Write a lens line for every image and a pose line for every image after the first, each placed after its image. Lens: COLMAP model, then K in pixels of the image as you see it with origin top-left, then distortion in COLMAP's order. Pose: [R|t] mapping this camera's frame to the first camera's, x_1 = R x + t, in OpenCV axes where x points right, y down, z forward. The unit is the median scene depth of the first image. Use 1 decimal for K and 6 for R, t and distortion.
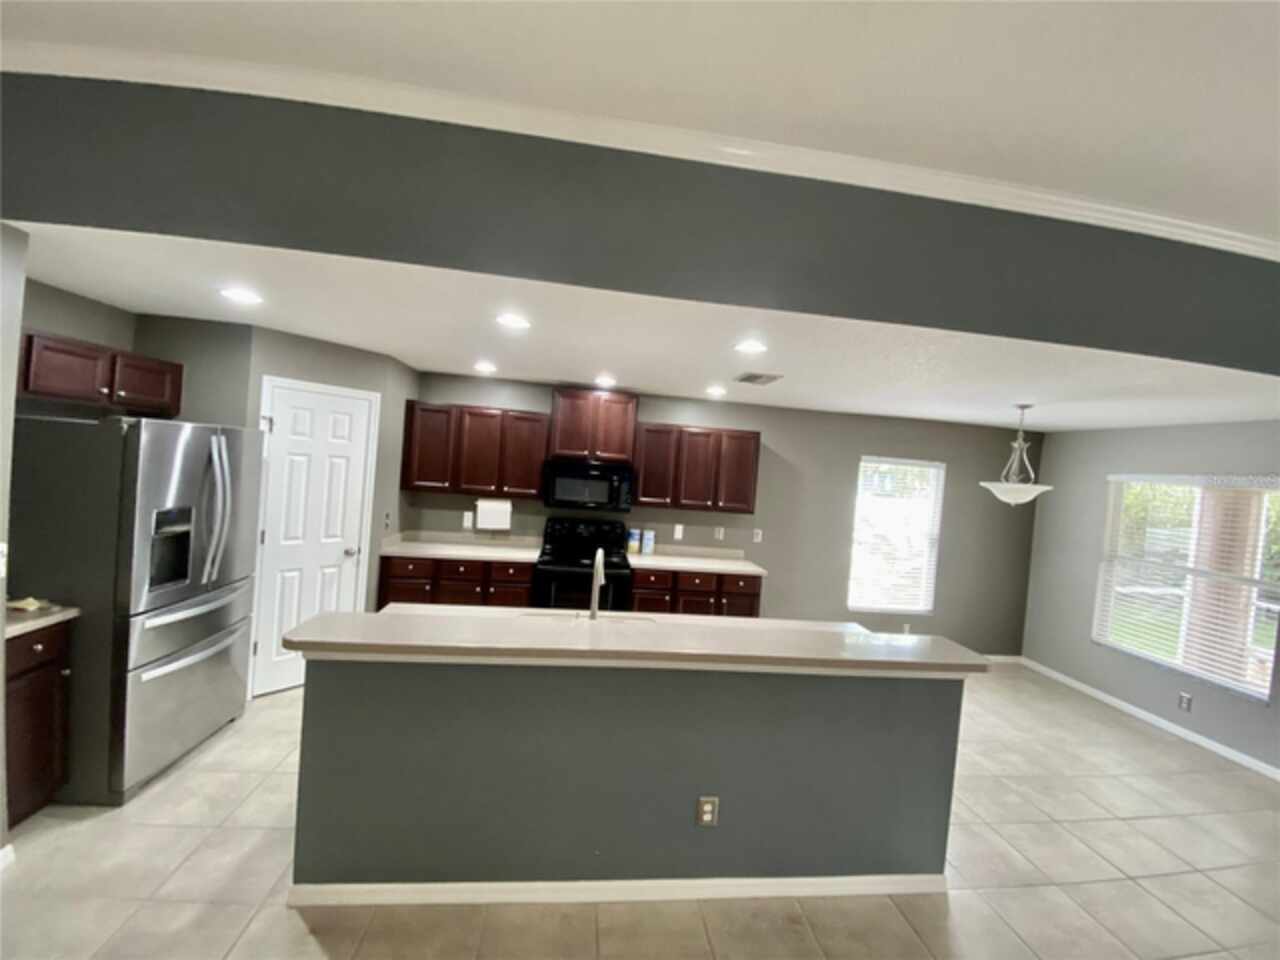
lens RADIAL K [[516.4, 0, 642.2], [0, 516.4, 472.4], [0, 0, 1]] dist [0.032061, -0.027208]
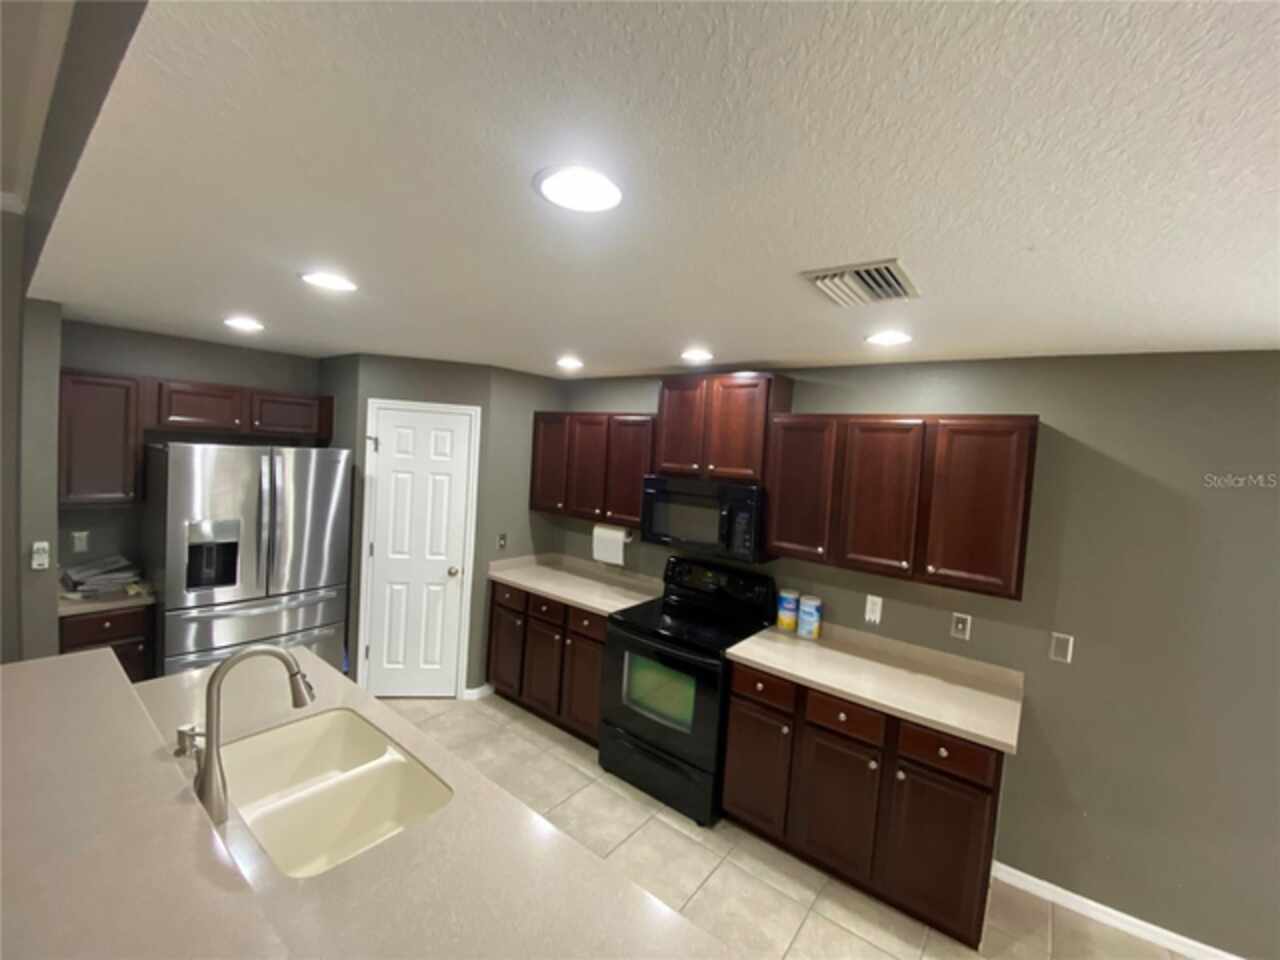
lens RADIAL K [[516.4, 0, 642.2], [0, 516.4, 472.4], [0, 0, 1]] dist [0.032061, -0.027208]
pose [[0.709000, -0.000891, -0.705208, 0.320444], [-0.016699, 0.999698, -0.018053, -0.018178], [0.705011, 0.024576, 0.708770, 0.476998]]
